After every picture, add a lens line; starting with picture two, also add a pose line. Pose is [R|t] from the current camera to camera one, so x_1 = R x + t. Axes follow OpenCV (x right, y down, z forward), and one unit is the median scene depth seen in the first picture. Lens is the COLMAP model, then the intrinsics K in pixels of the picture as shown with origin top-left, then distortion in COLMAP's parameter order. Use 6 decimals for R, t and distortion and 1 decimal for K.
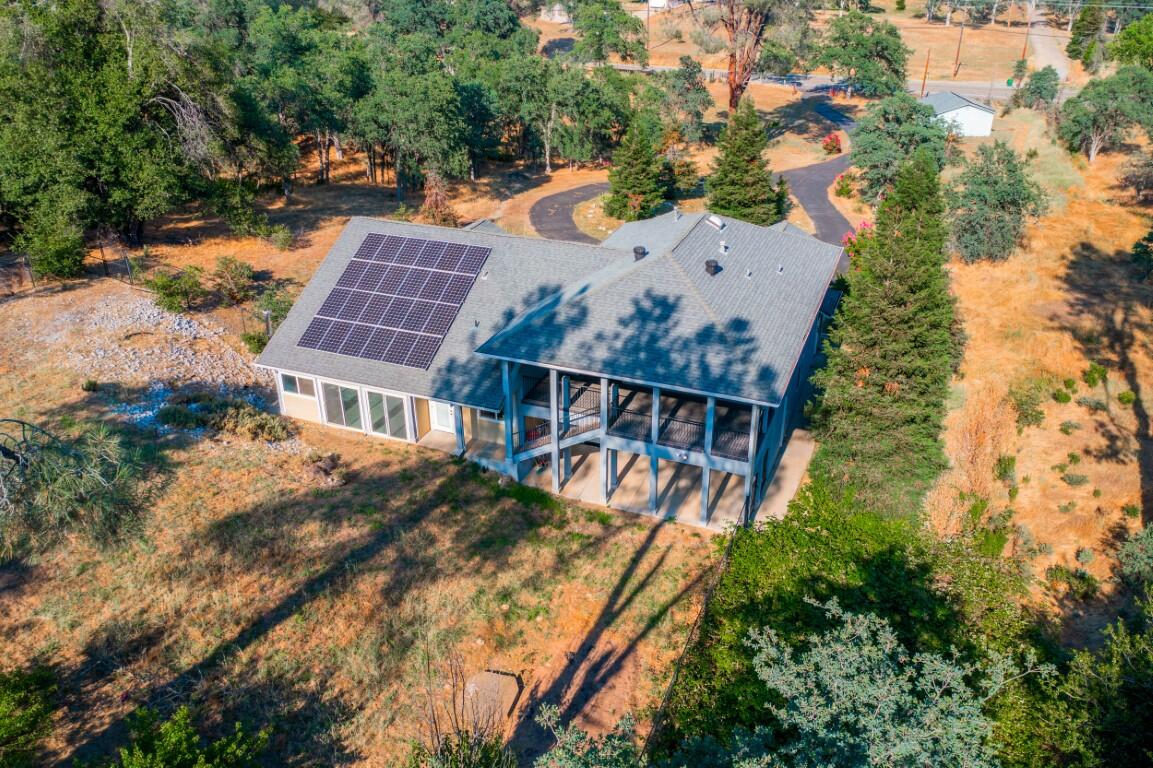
lens RADIAL K [[920.6, 0, 569.5], [0, 920.6, 379.0], [0, 0, 1]] dist [-0.012507, -0.010873]
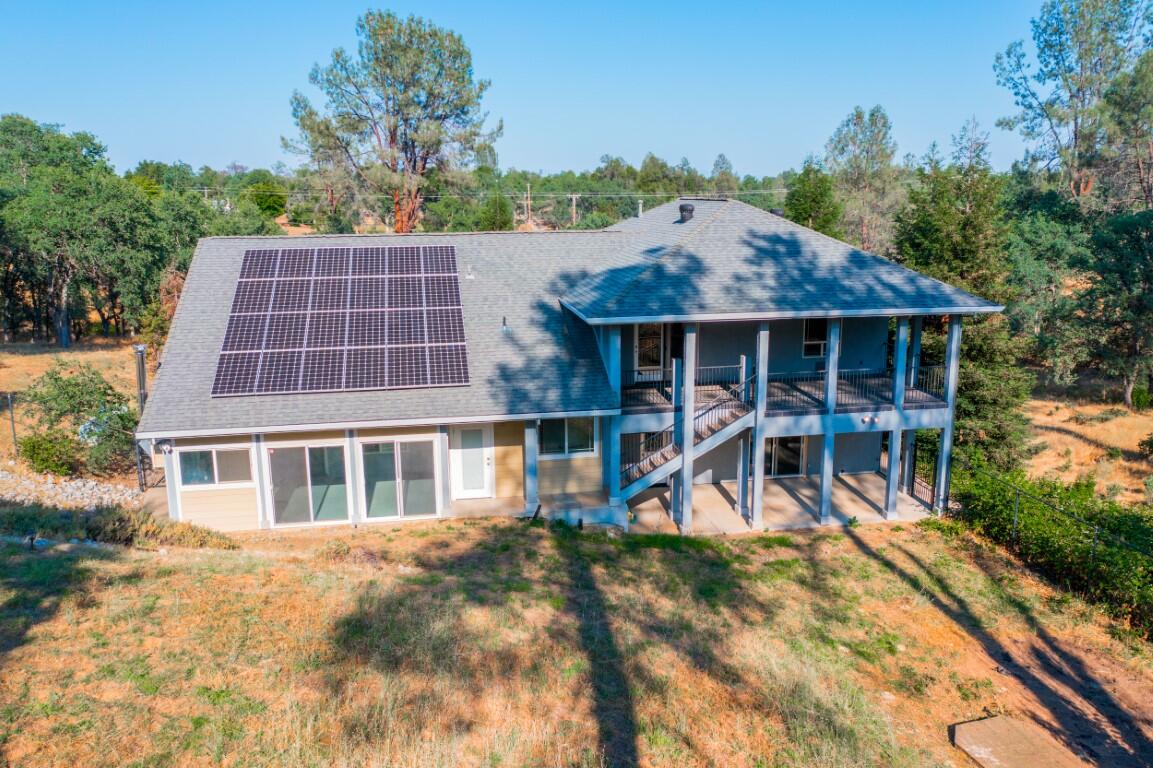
lens RADIAL K [[920.6, 0, 582.6], [0, 920.6, 376.1], [0, 0, 1]] dist [-0.012507, -0.010873]
pose [[0.848977, -0.107197, 0.517442, -0.448886], [0.240255, 0.950450, -0.197287, 0.138191], [-0.470655, 0.291810, 0.832665, 0.467548]]
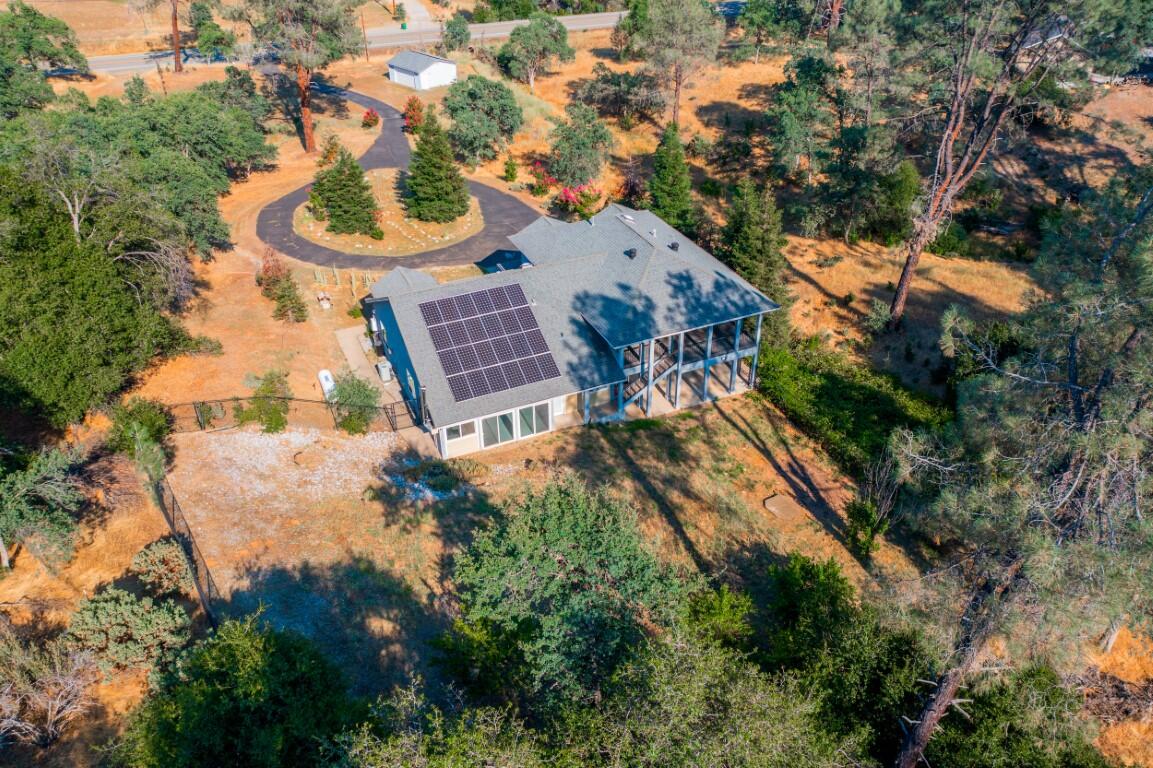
lens RADIAL K [[920.6, 0, 584.1], [0, 920.6, 382.6], [0, 0, 1]] dist [-0.012507, -0.010873]
pose [[0.692353, -0.392593, 0.605408, -1.075839], [0.331385, 0.918313, 0.216528, -0.321250], [-0.640961, 0.050709, 0.765896, -0.126451]]
